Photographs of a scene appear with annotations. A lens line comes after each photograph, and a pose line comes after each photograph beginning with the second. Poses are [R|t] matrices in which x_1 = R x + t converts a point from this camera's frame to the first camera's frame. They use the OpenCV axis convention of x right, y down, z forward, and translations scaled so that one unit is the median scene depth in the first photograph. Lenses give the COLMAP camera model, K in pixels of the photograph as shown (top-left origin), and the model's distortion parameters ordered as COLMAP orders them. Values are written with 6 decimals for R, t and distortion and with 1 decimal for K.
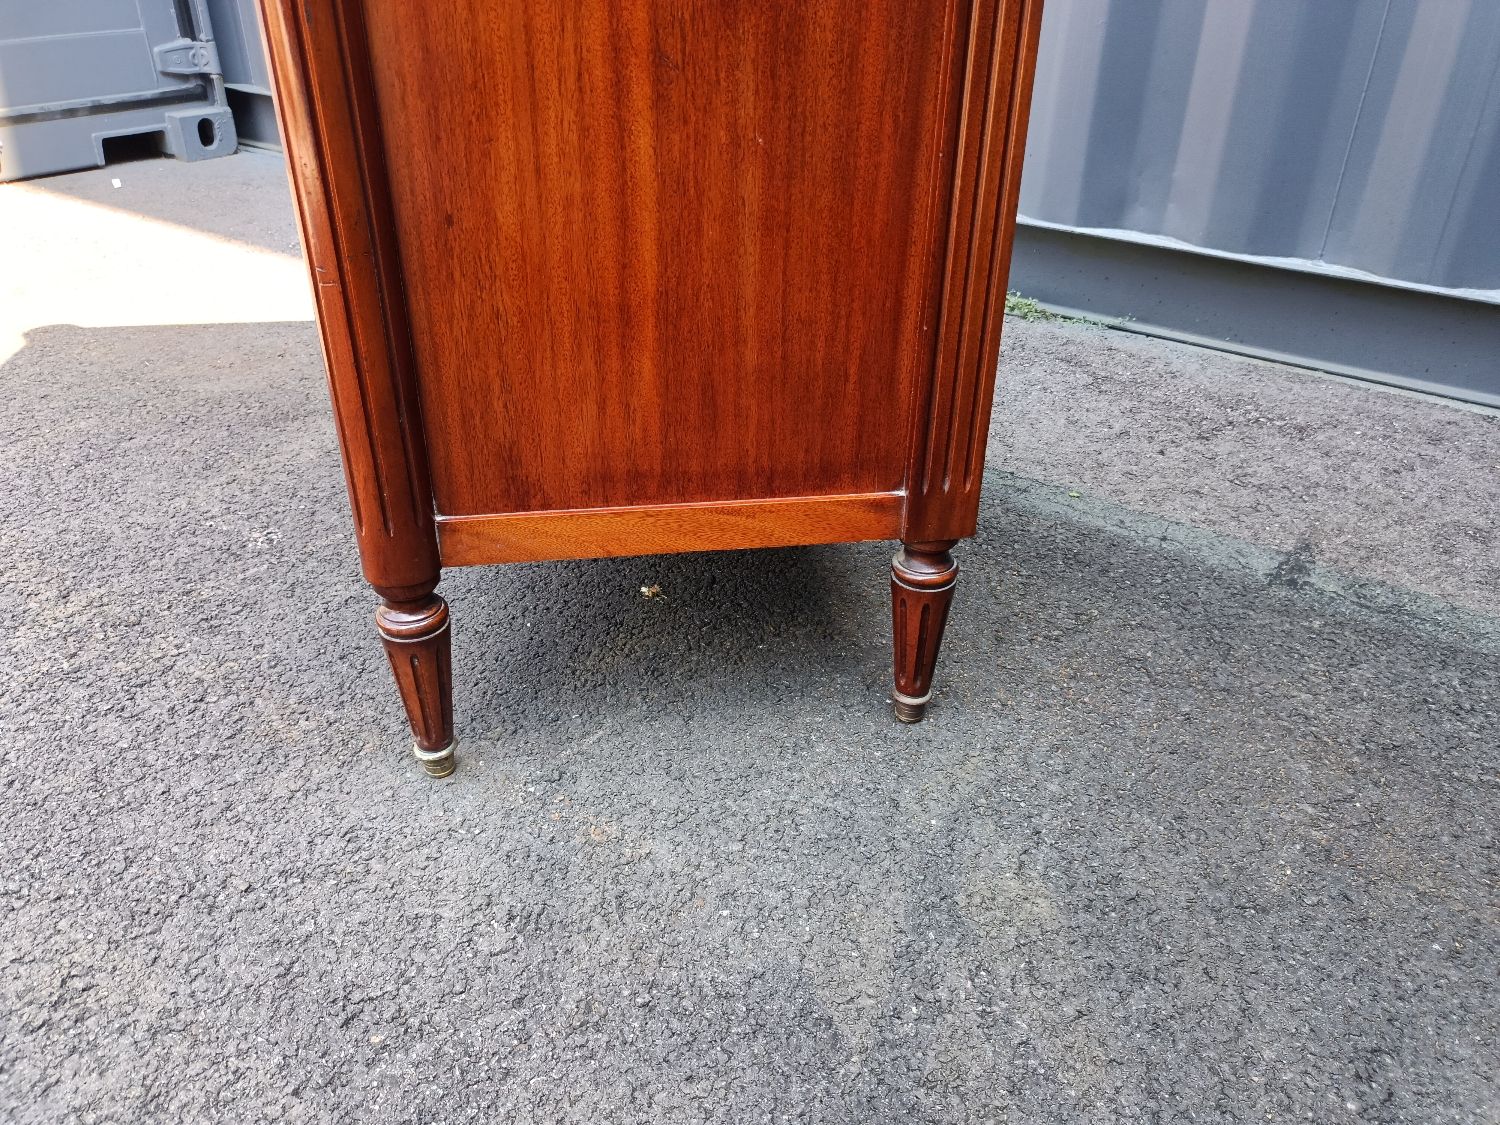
lens RADIAL K [[1130.8, 0, 752.7], [0, 1130.8, 567.3], [0, 0, 1]] dist [0.011257, -0.002992]
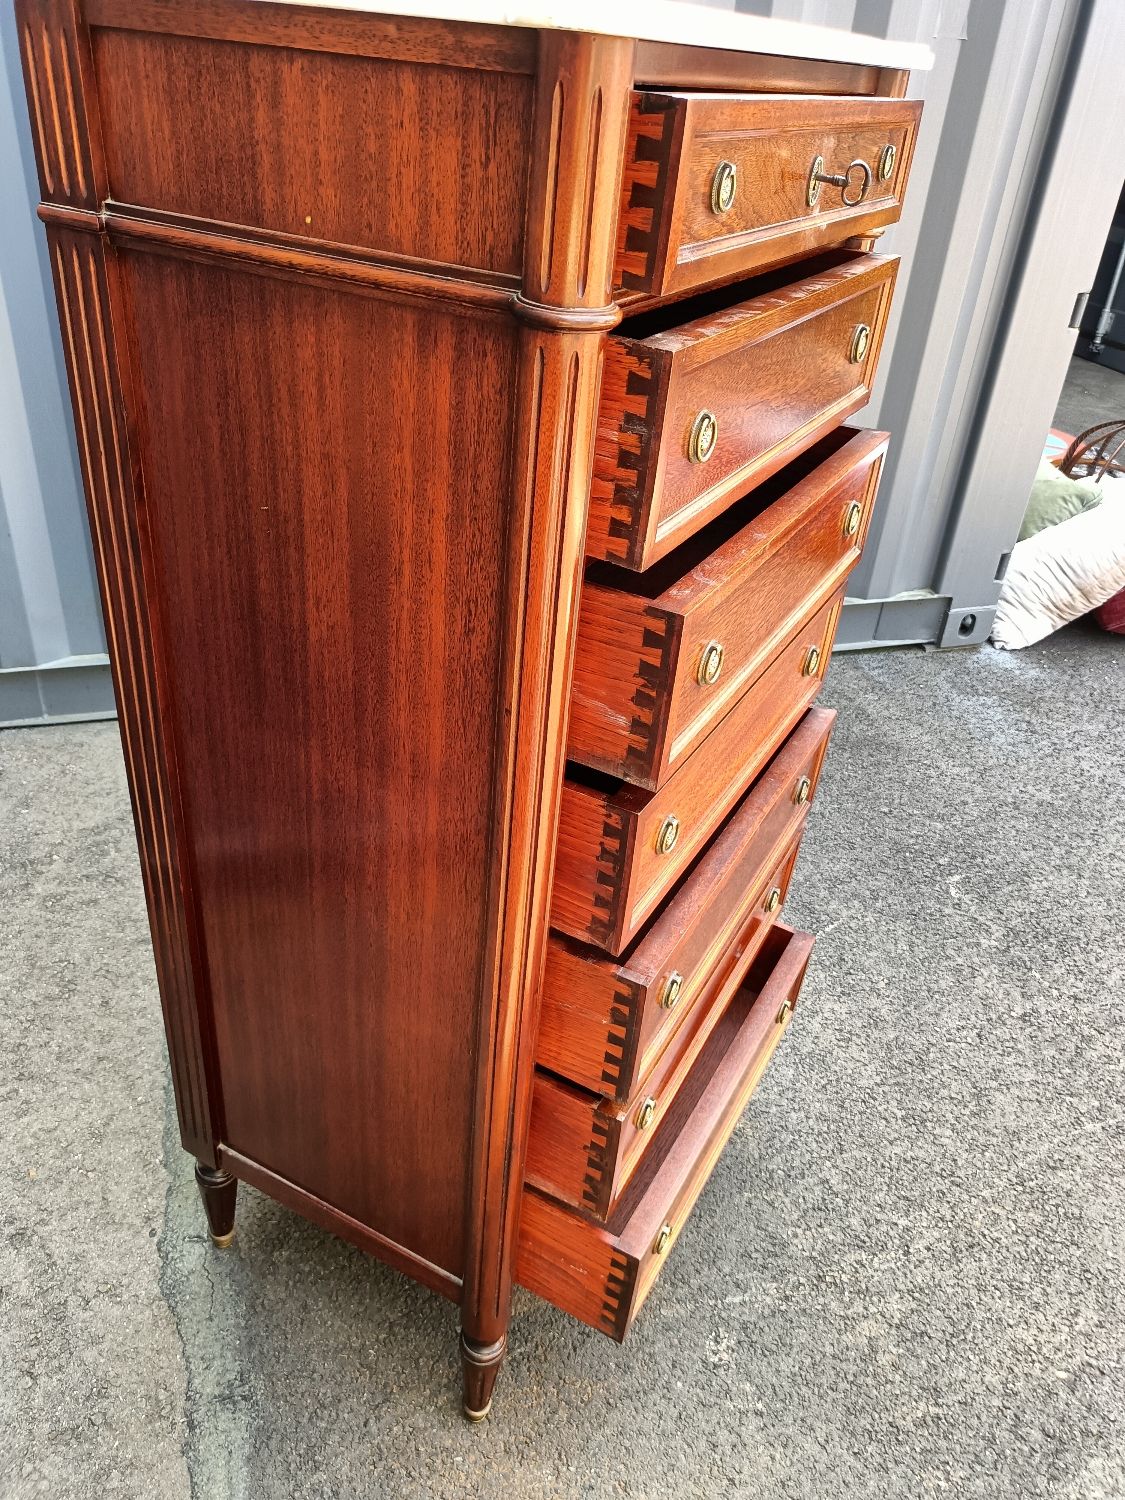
lens RADIAL K [[1118.8, 0, 554.7], [0, 1118.8, 759.5], [0, 0, 1]] dist [0.004522, -0.005146]
pose [[-0.798680, -0.384638, 0.462779, -0.870866], [0.229477, 0.516252, 0.825121, -1.923409], [-0.556283, 0.765204, -0.324055, 1.475018]]
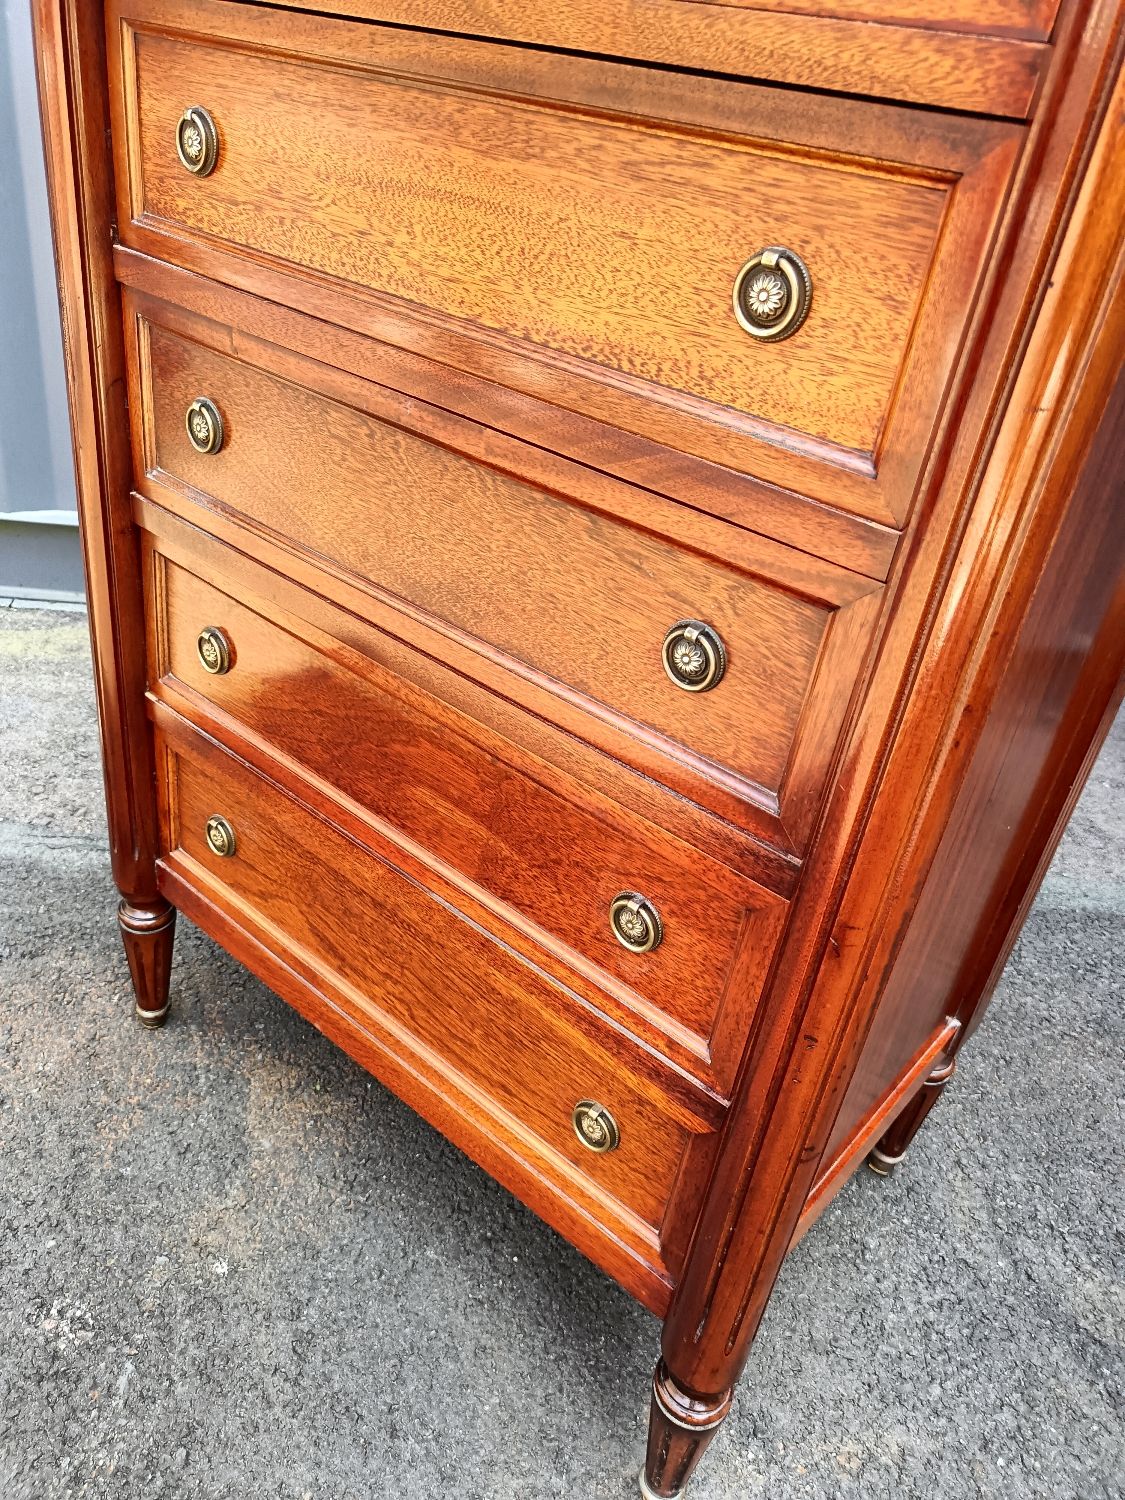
lens RADIAL K [[1130.8, 0, 562.5], [0, 1130.8, 750.0], [0, 0, 1]] dist [0.011257, -0.002992]
pose [[0.746791, -0.271350, 0.607184, -0.781578], [0.232203, 0.961907, 0.144282, -0.587355], [-0.623205, 0.033241, 0.781352, 0.353012]]
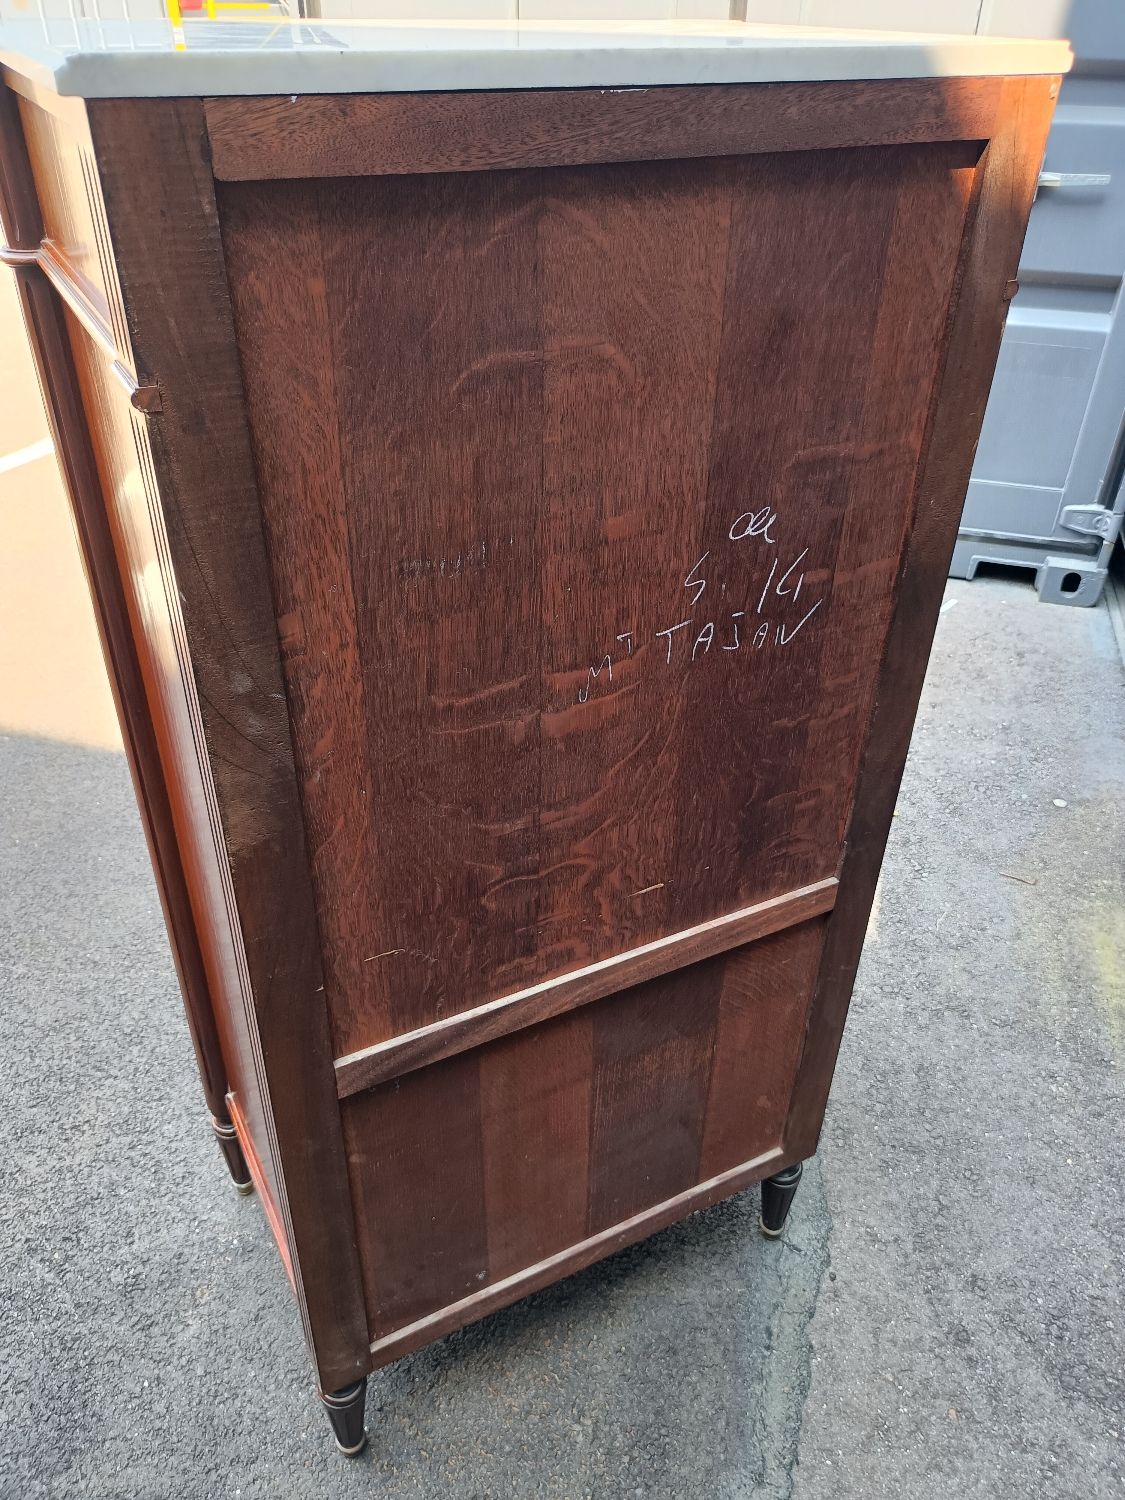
lens RADIAL K [[1138.6, 0, 559.4], [0, 1138.6, 757.9], [0, 0, 1]] dist [0.006609, 0.001215]
pose [[0.337252, 0.526909, -0.780146, 0.987890], [-0.494215, 0.804413, 0.329653, -1.277701], [0.801257, 0.274384, 0.531697, 0.294156]]
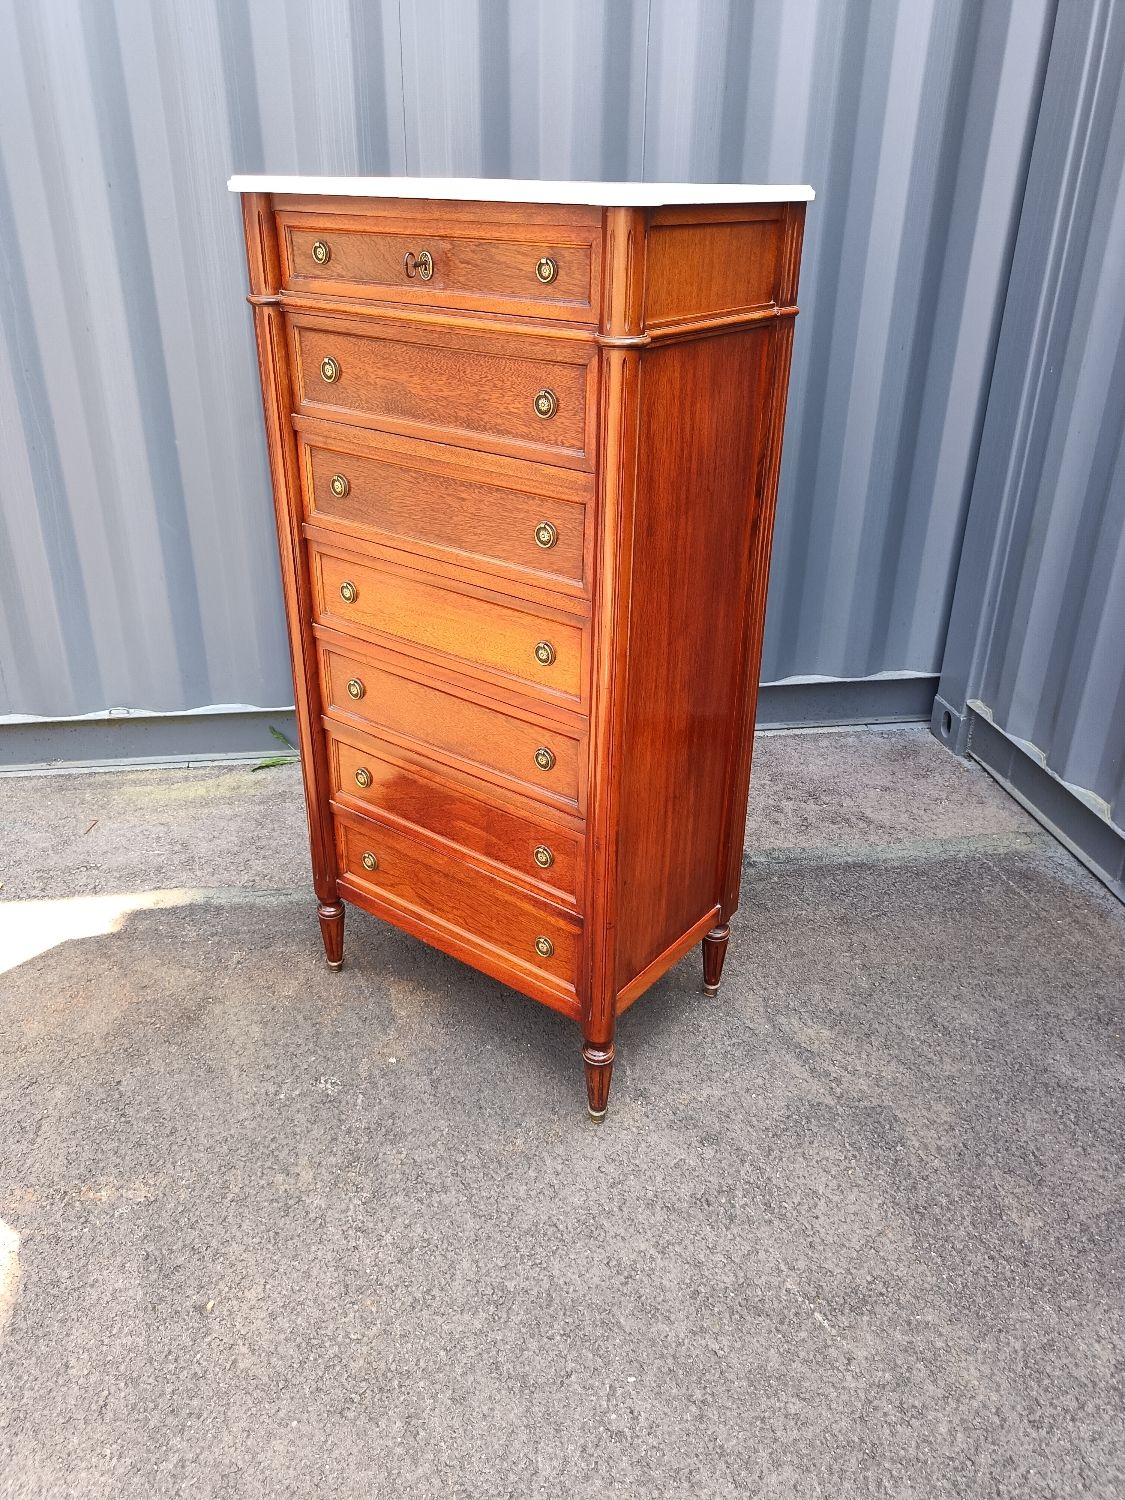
lens RADIAL K [[1116.4, 0, 563.0], [0, 1116.4, 752.9], [0, 0, 1]] dist [0.011865, -0.006531]
pose [[0.717091, -0.320513, 0.618911, -1.487451], [0.354786, 0.932195, 0.071686, -0.664638], [-0.599922, 0.168176, 0.782183, -0.724362]]
